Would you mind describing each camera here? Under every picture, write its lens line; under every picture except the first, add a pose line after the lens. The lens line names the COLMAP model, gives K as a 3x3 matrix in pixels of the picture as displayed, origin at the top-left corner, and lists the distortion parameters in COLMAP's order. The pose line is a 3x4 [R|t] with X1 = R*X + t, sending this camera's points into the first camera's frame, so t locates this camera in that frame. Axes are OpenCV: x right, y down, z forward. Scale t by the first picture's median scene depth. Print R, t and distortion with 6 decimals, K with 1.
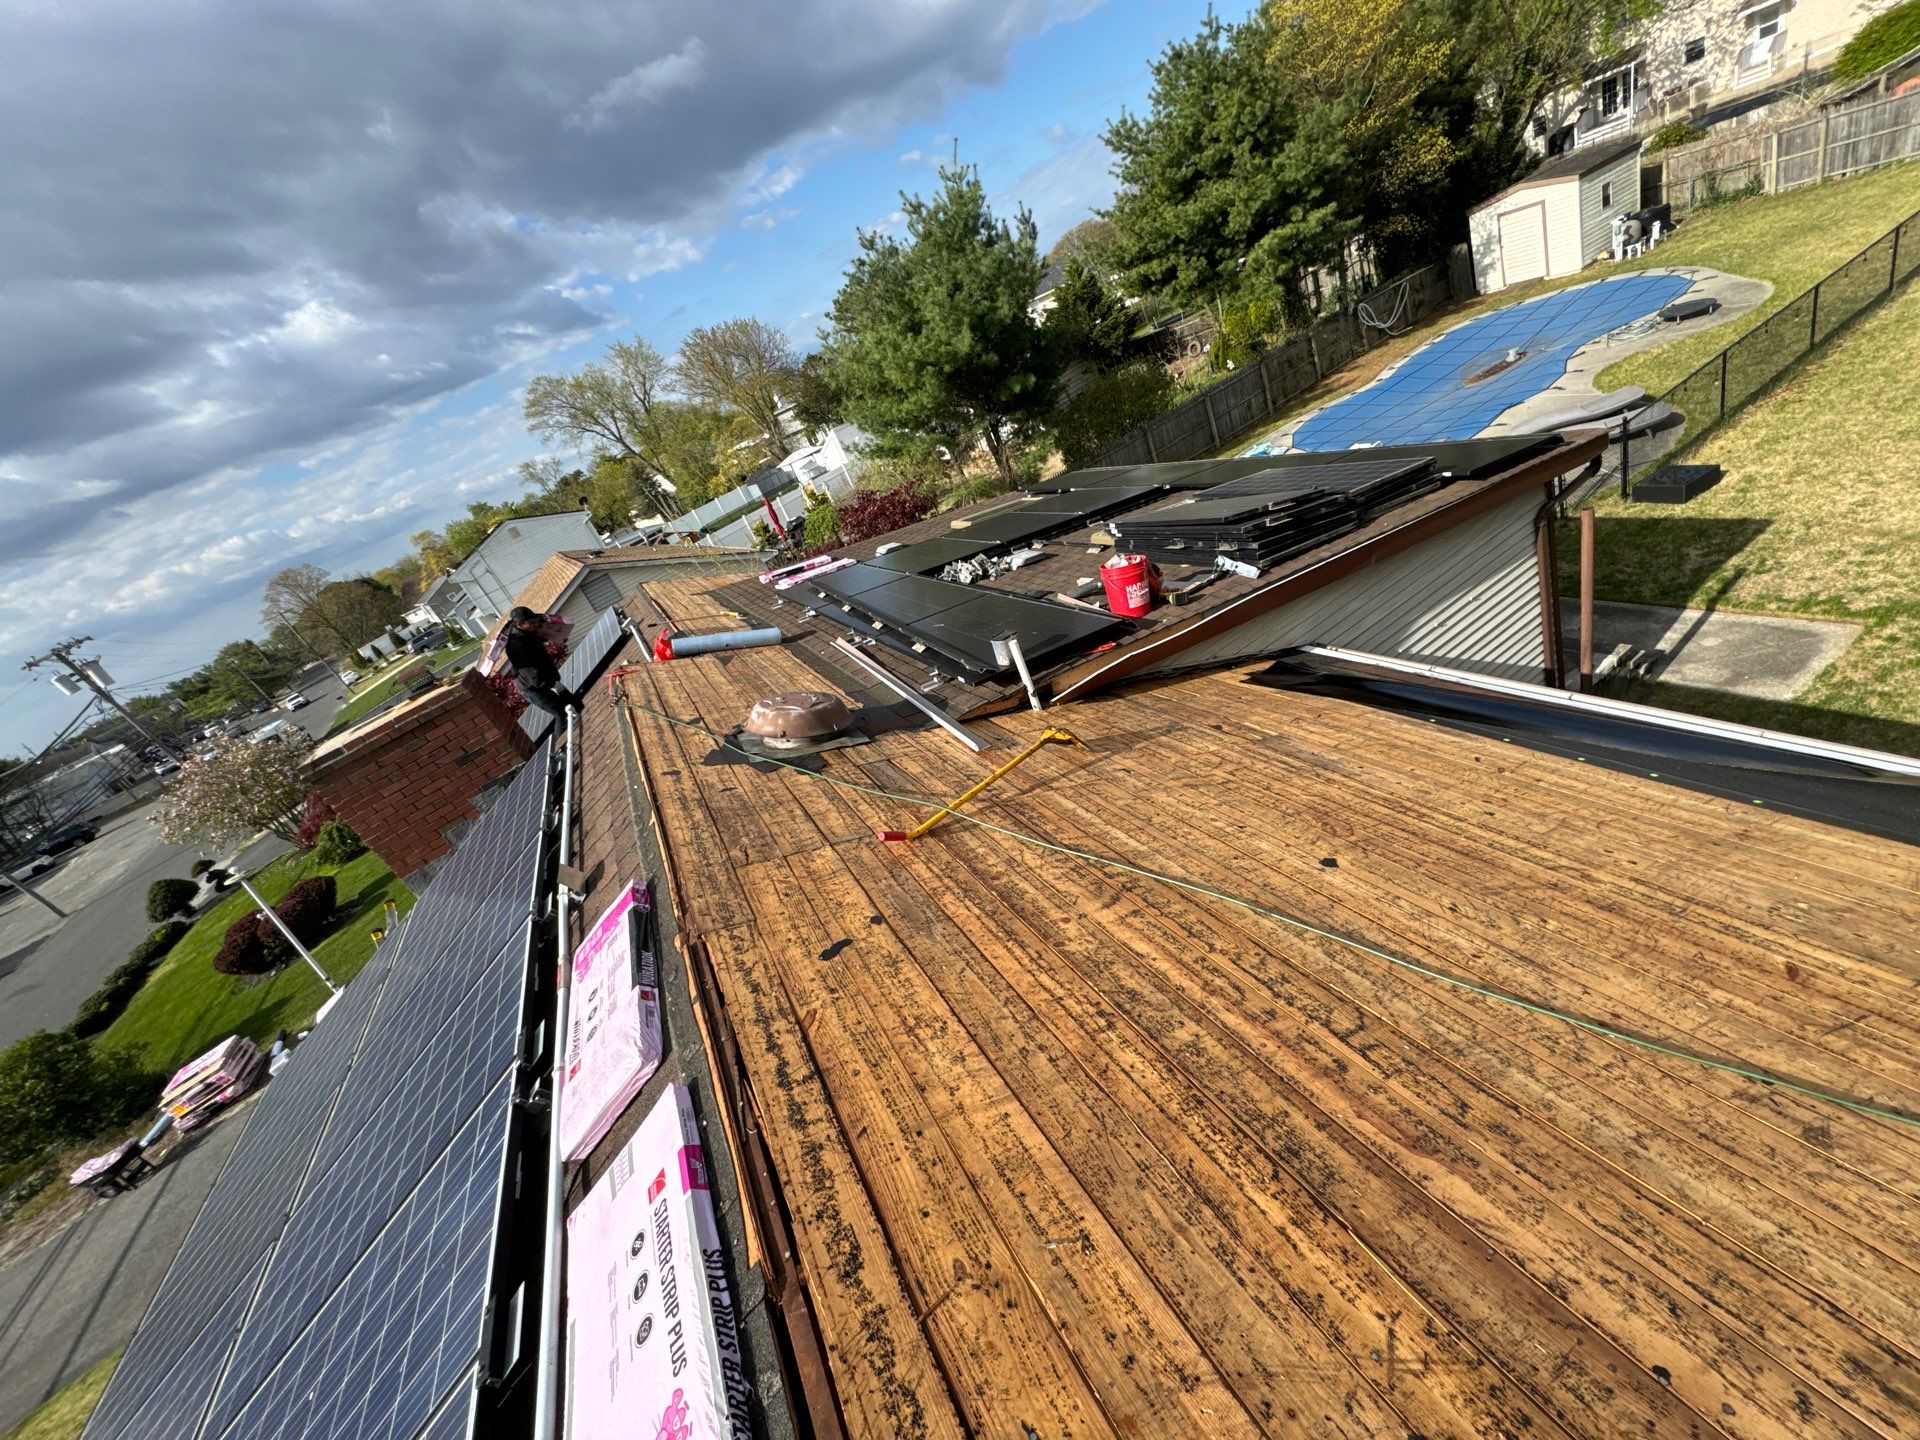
lens RADIAL K [[761.4, 0, 960.5], [0, 761.4, 717.5], [0, 0, 1]] dist [-0.002994, 0.000331]
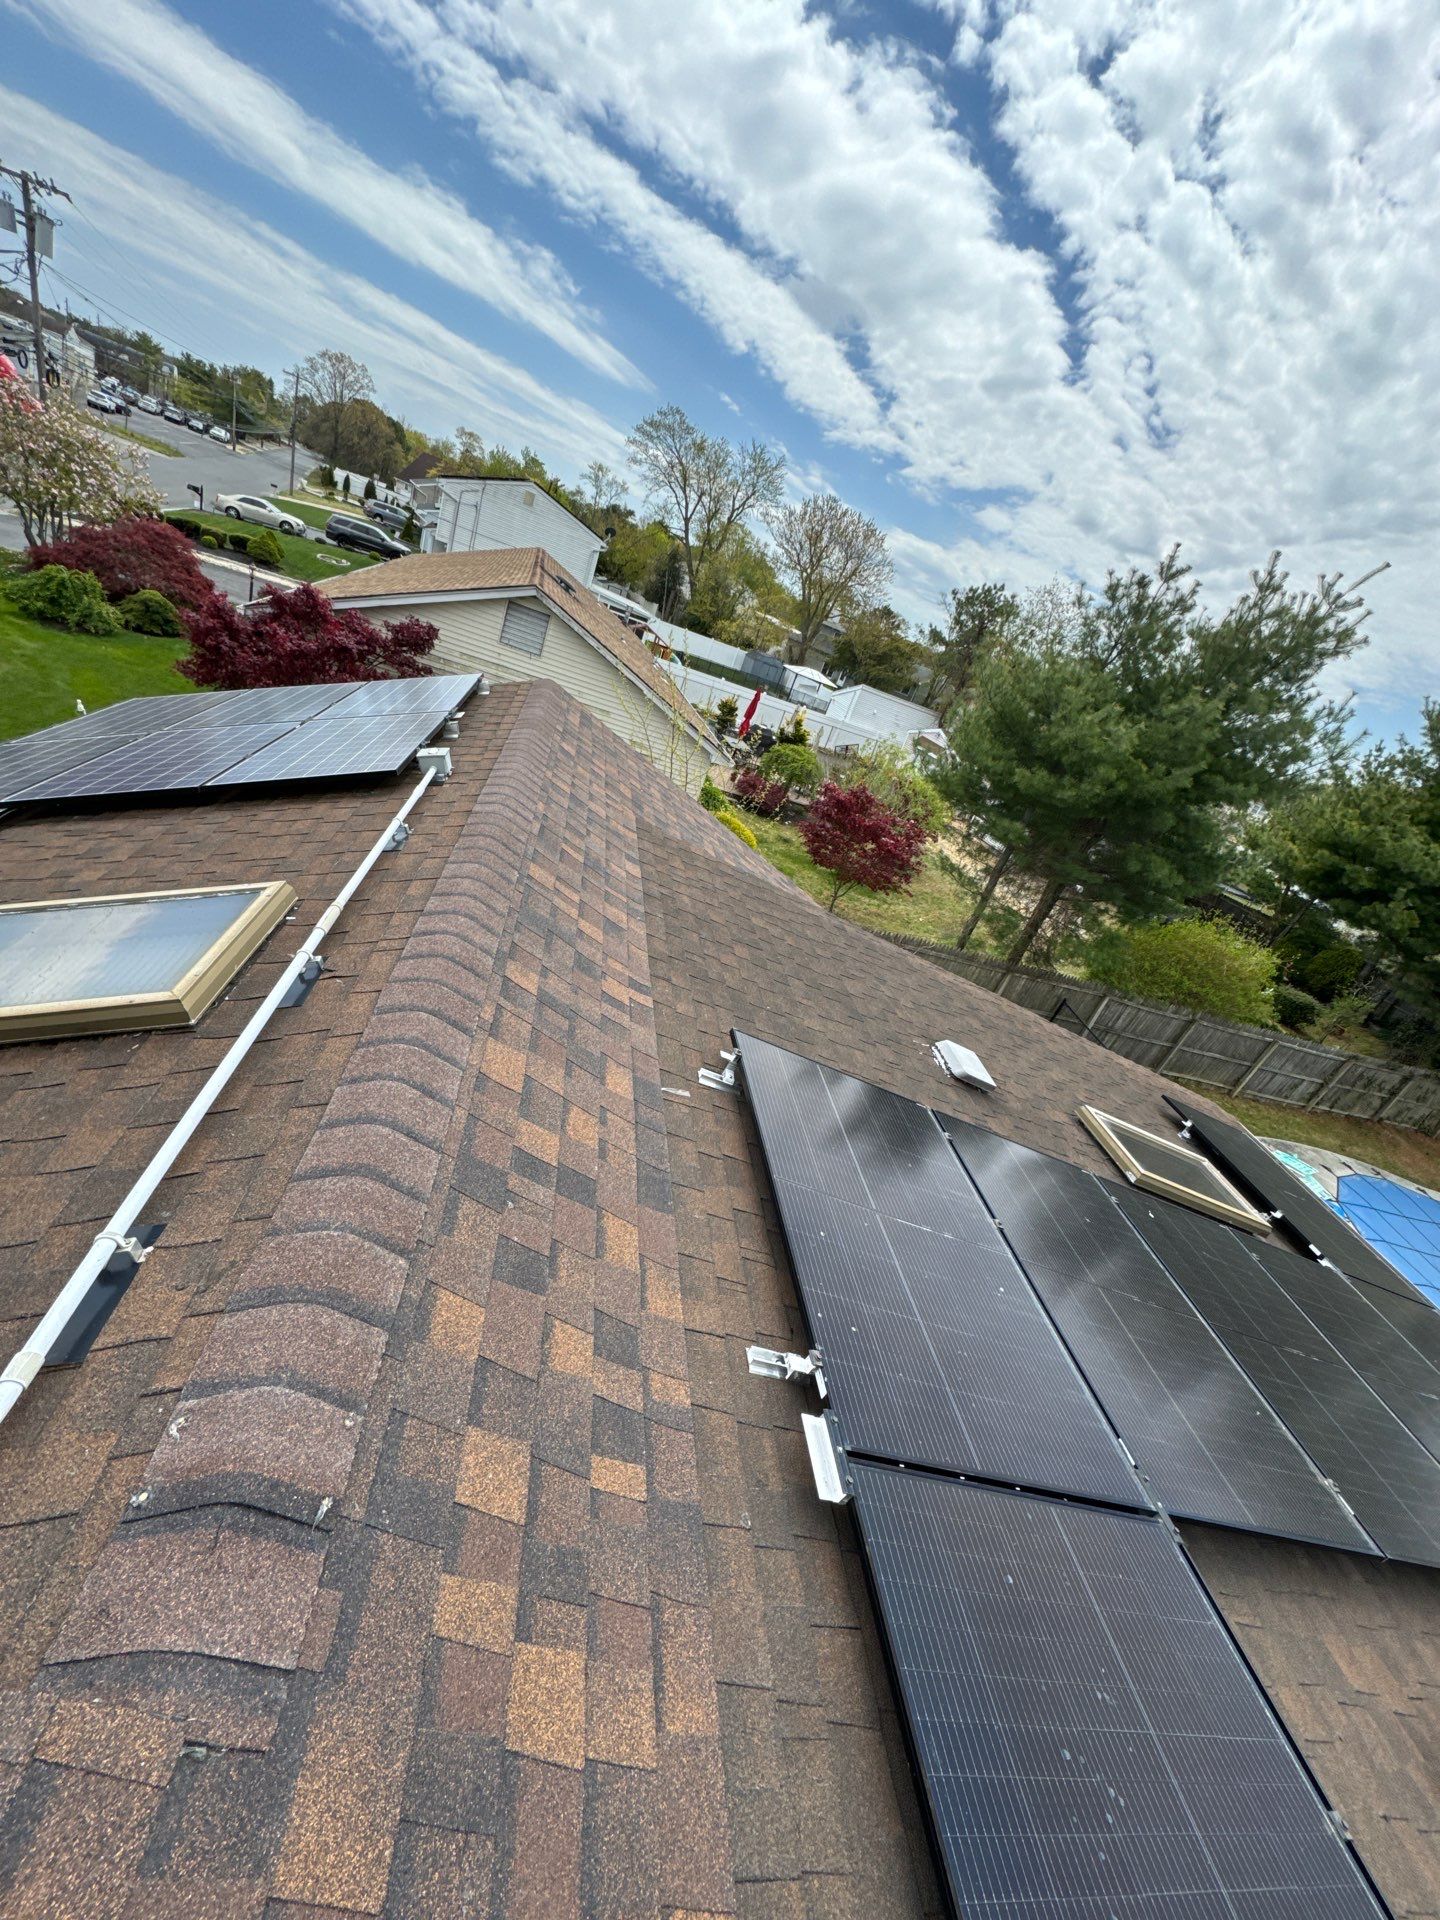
lens RADIAL K [[770.9, 0, 712.5], [0, 770.9, 955.0], [0, 0, 1]] dist [0.001245, -0.000041]
pose [[0.679350, 0.733758, -0.009122, -0.089088], [-0.733815, 0.679296, -0.008521, -0.057961], [-0.000056, 0.012483, 0.999922, 0.205144]]
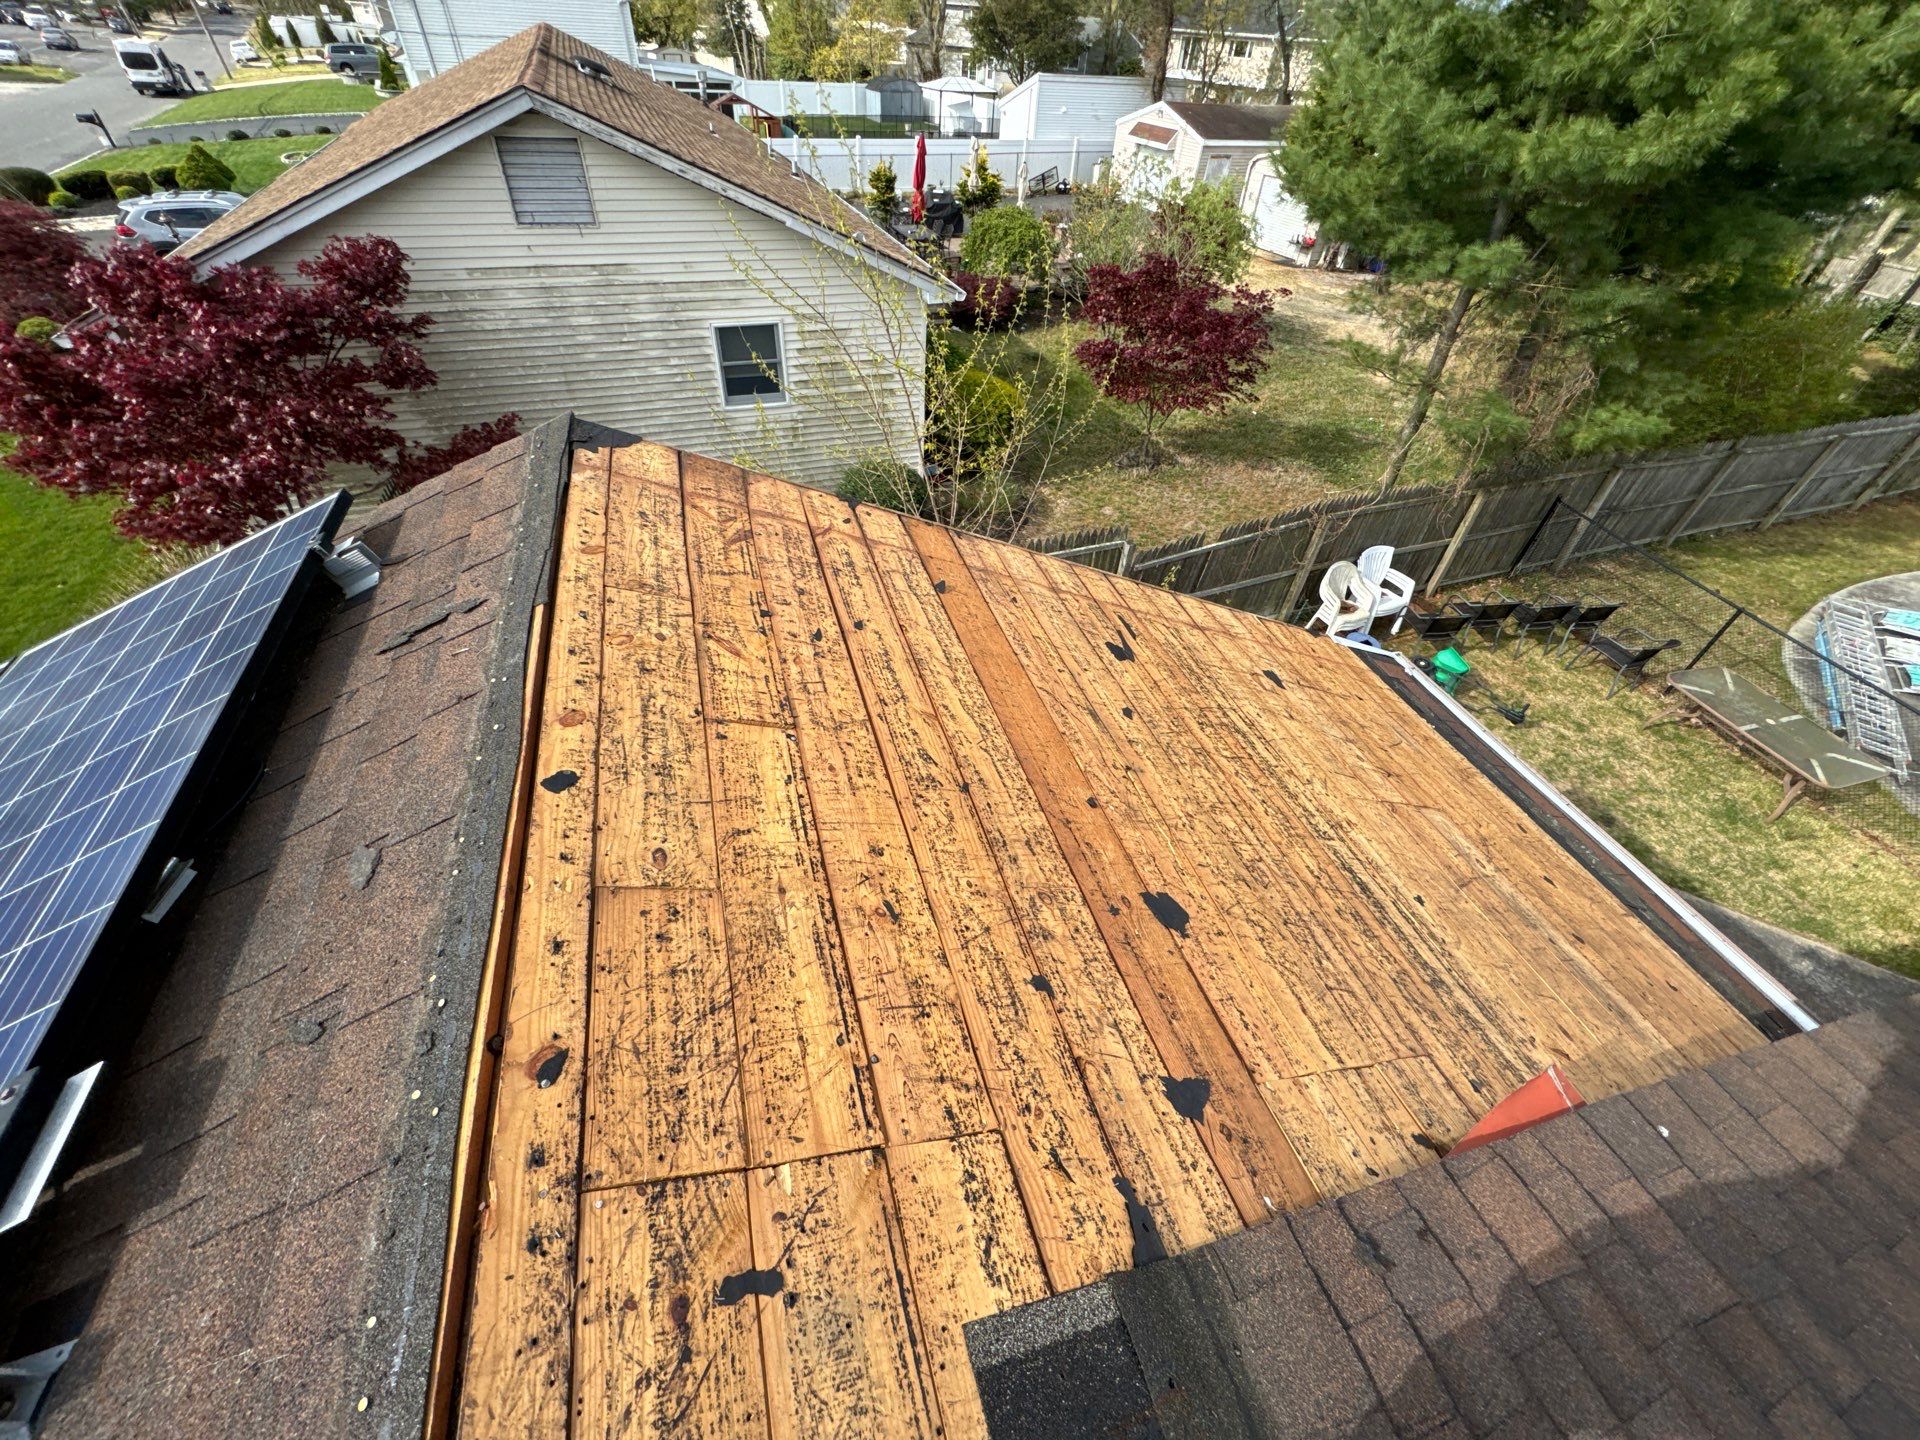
lens RADIAL K [[772.8, 0, 953.0], [0, 772.8, 718.6], [0, 0, 1]] dist [-0.000463, 0.000062]
pose [[0.881572, 0.445551, 0.155932, -0.162244], [-0.471762, 0.843105, 0.258100, -0.096170], [-0.016470, -0.301096, 0.953452, 0.382684]]
